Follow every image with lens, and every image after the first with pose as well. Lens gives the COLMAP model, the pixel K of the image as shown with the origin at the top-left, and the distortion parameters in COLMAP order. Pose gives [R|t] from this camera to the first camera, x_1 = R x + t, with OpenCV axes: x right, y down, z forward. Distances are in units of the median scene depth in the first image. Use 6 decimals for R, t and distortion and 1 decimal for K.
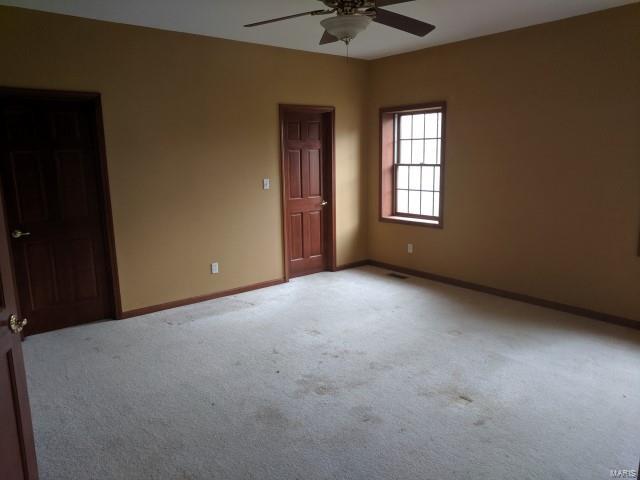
lens RADIAL K [[479.4, 0, 318.5], [0, 479.4, 240.5], [0, 0, 1]] dist [0.007559, 0.013050]
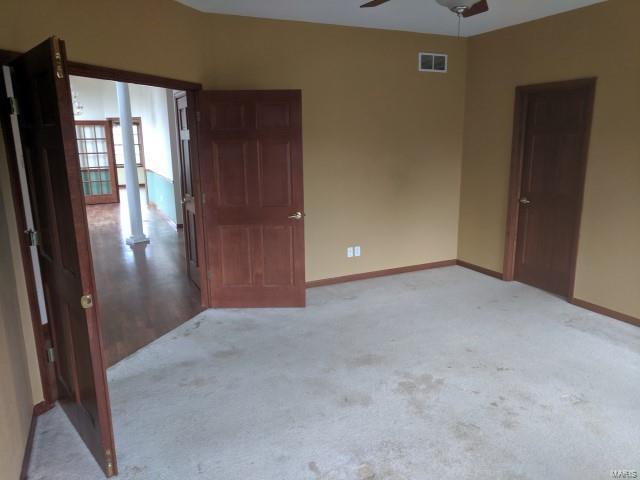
lens RADIAL K [[479.4, 0, 322.4], [0, 479.4, 238.4], [0, 0, 1]] dist [0.007559, 0.013050]
pose [[-0.218702, 0.229011, -0.948537, 0.810392], [-0.172706, 0.947639, 0.268615, -0.187844], [0.960386, 0.222564, -0.167699, 0.819729]]
